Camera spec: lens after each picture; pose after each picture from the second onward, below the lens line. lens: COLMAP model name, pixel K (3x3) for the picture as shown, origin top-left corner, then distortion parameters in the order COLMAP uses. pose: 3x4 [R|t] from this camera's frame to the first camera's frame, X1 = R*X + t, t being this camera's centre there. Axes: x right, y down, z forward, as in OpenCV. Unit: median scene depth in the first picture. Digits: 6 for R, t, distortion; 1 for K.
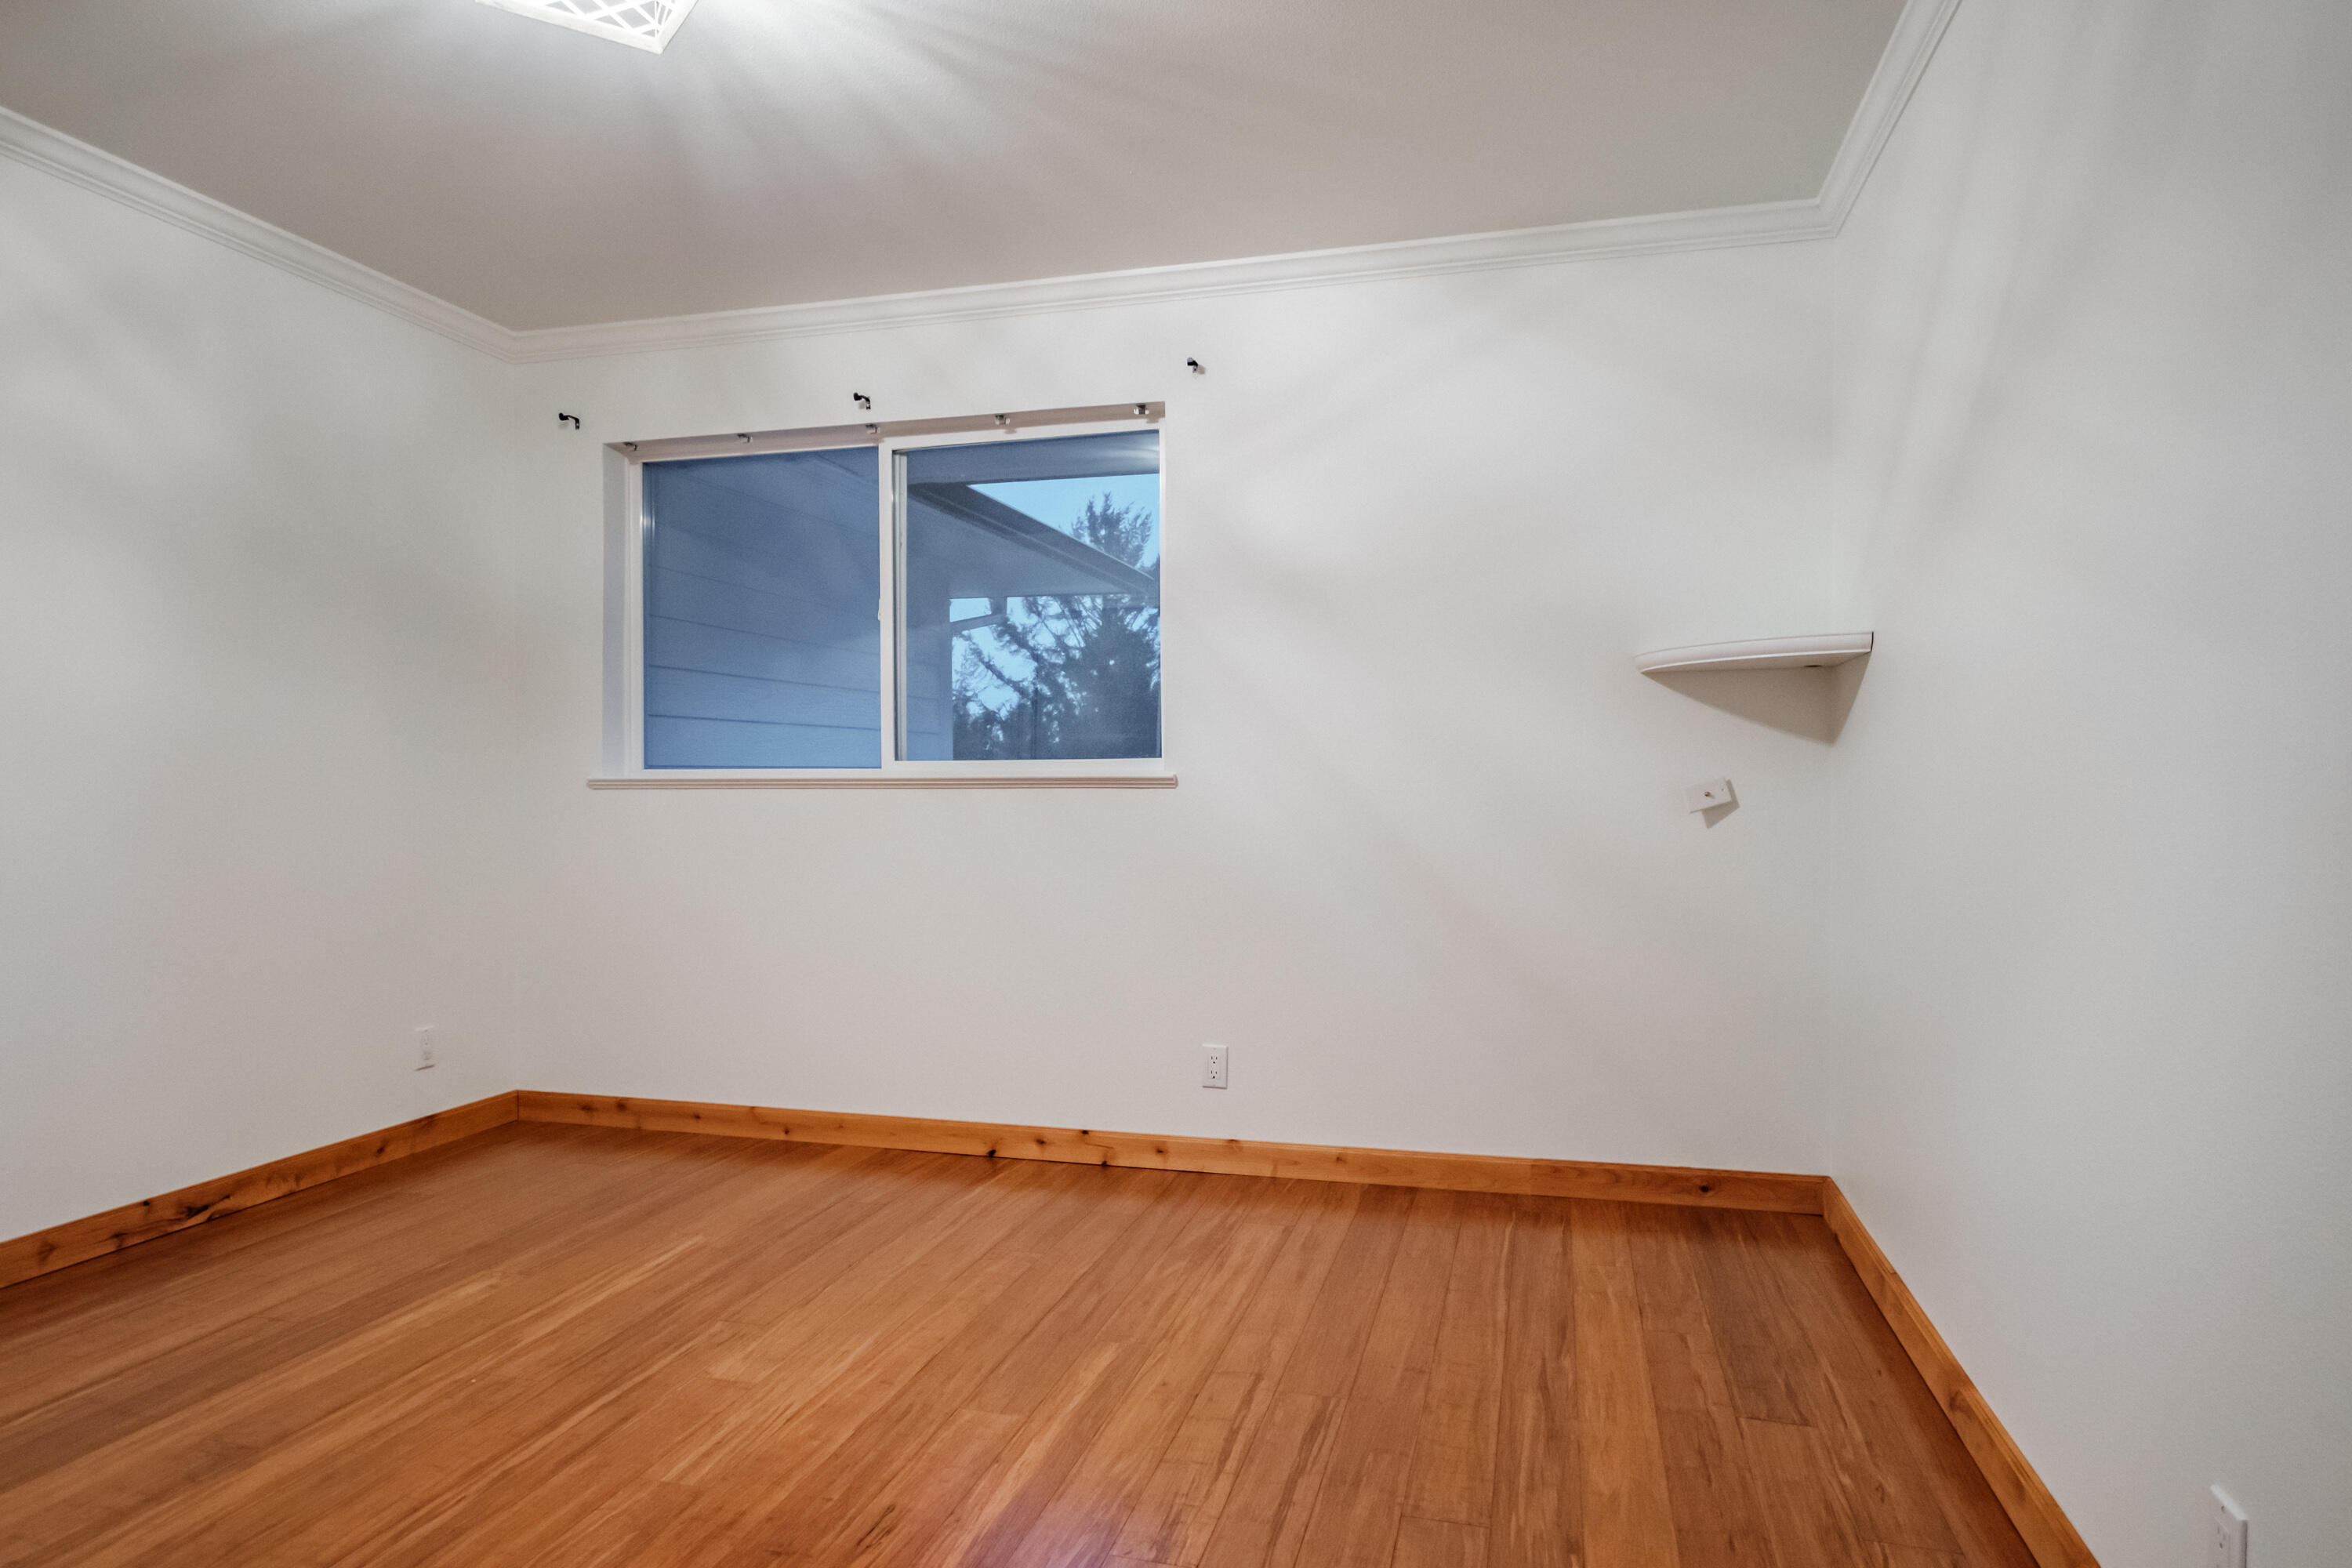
lens RADIAL K [[1434.0, 0, 1176.0], [0, 1434.0, 784.0], [0, 0, 1]] dist [-0.006856, -0.001611]
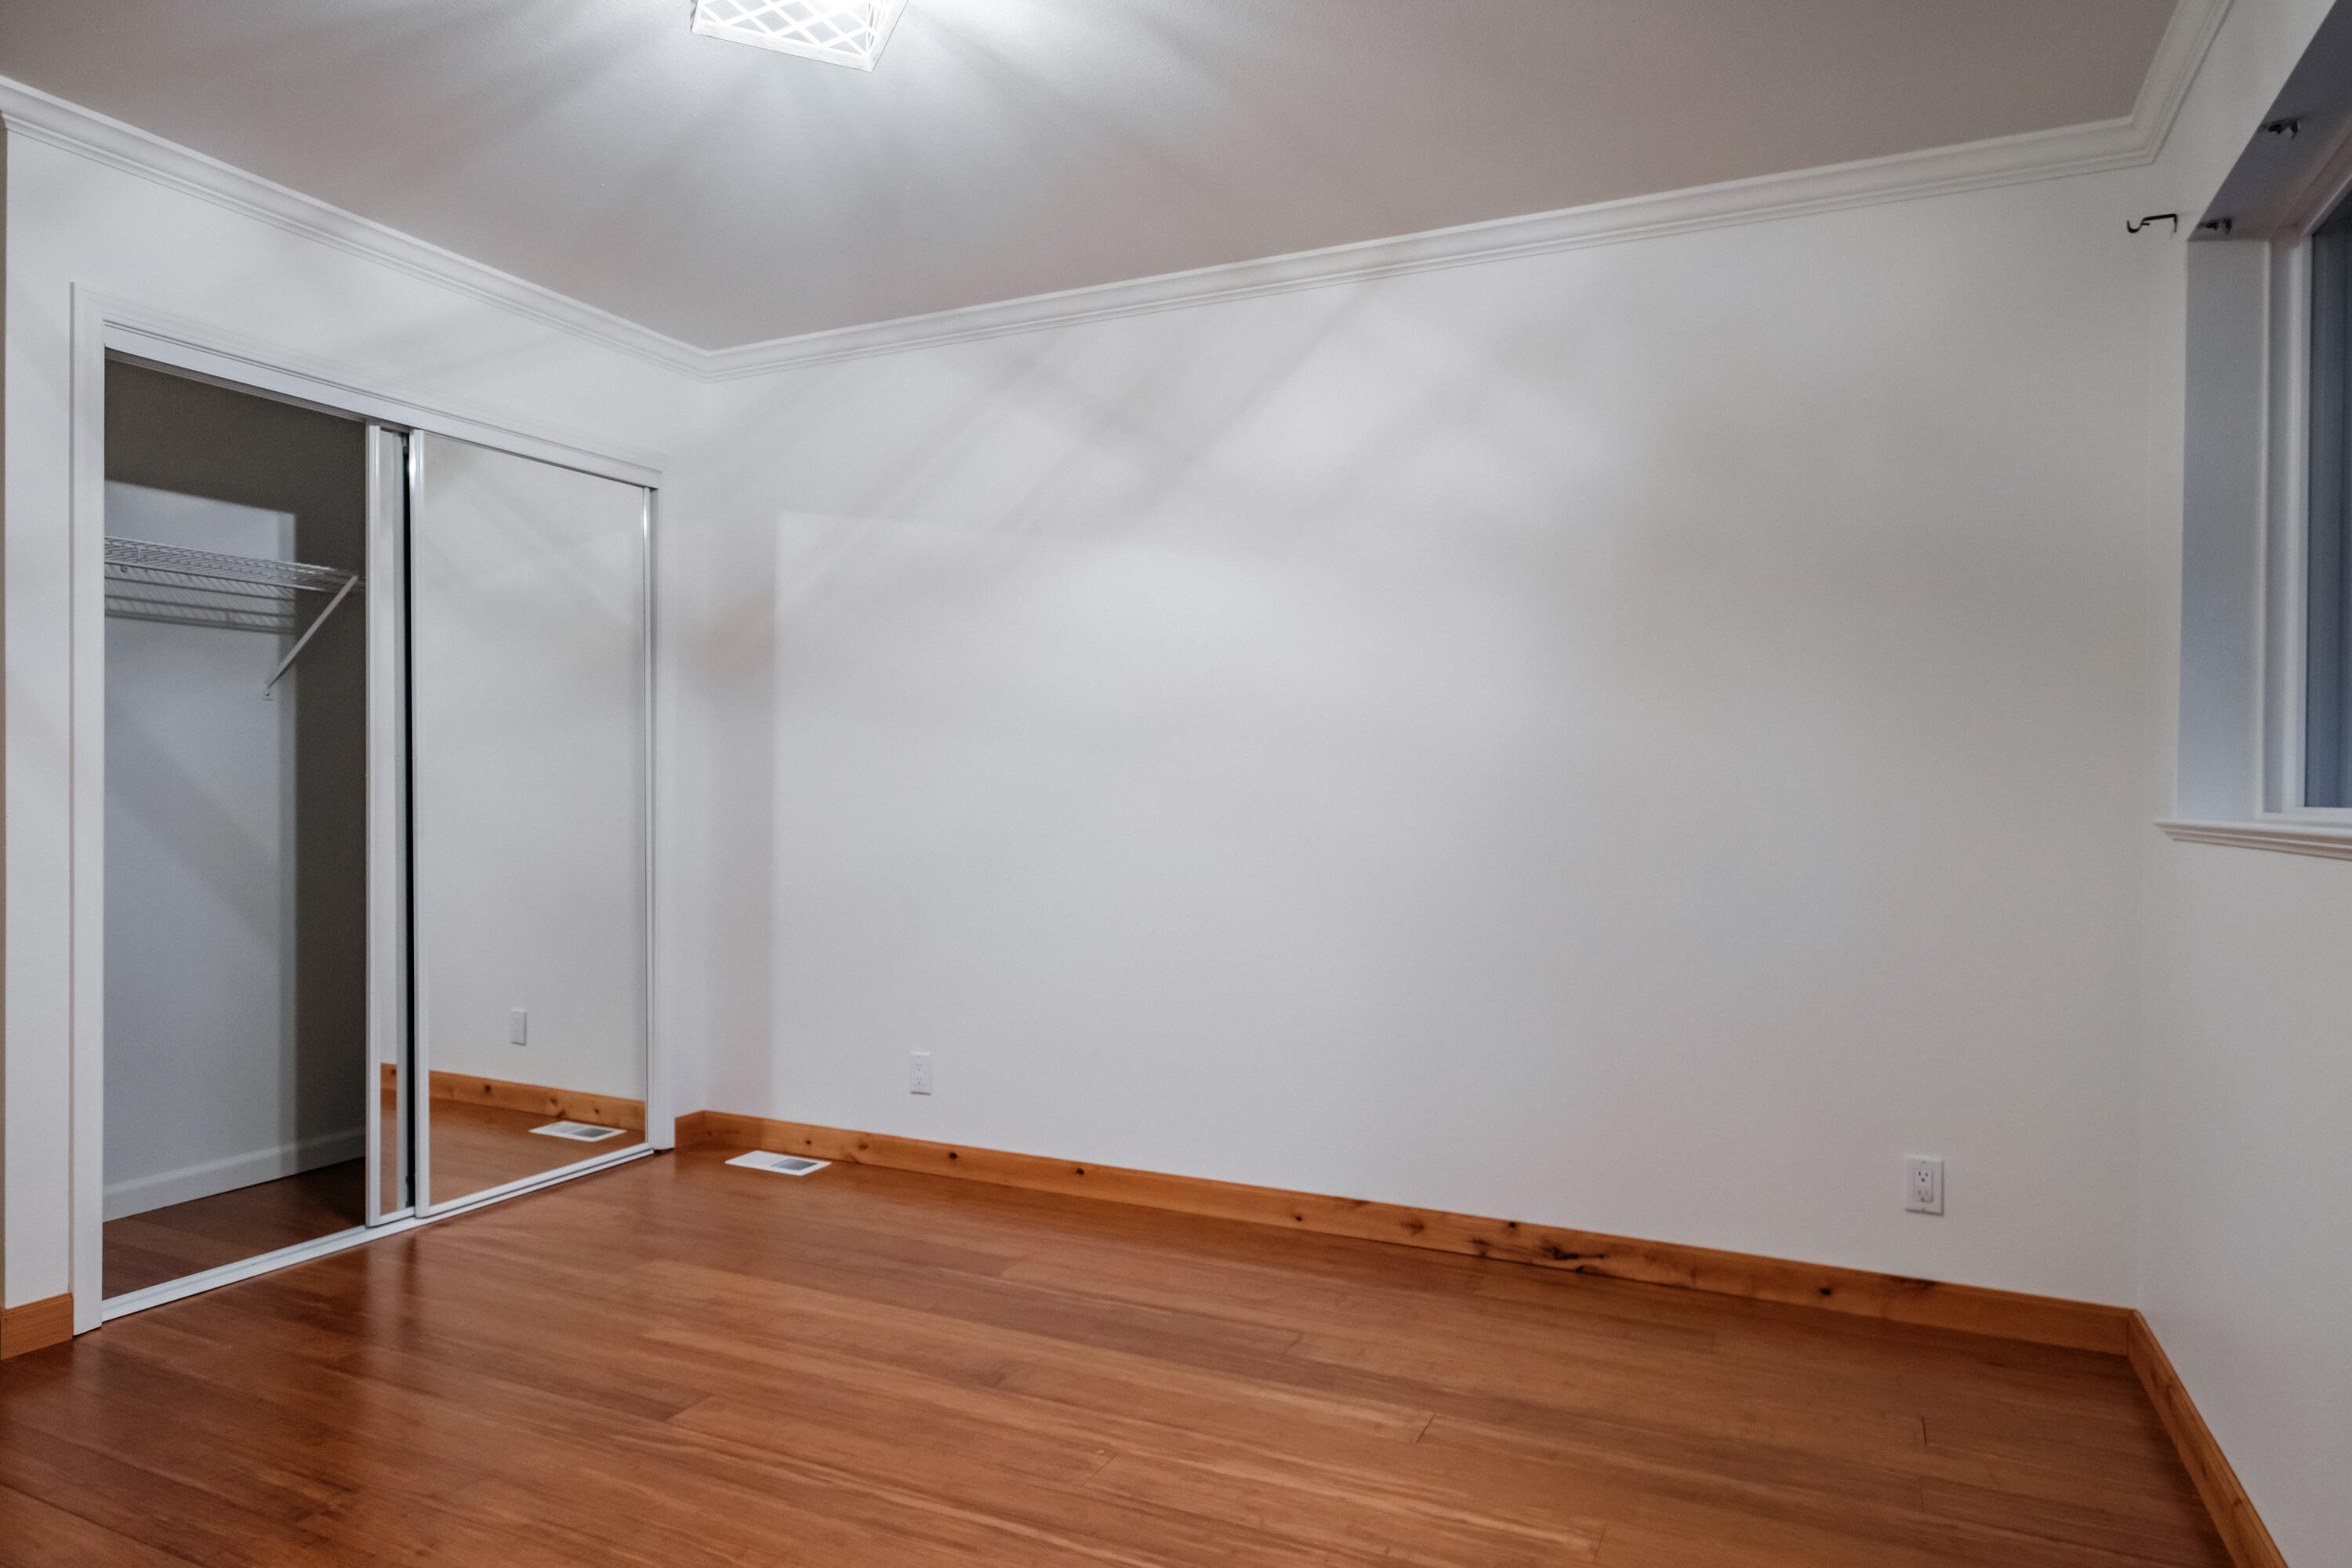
lens RADIAL K [[1434.0, 0, 1176.0], [0, 1434.0, 784.0], [0, 0, 1]] dist [-0.006856, -0.001611]
pose [[-0.194348, -0.001374, -0.980932, 0.388381], [-0.013332, 0.999910, 0.001240, -0.023832], [0.980842, 0.013319, -0.194349, 1.110519]]
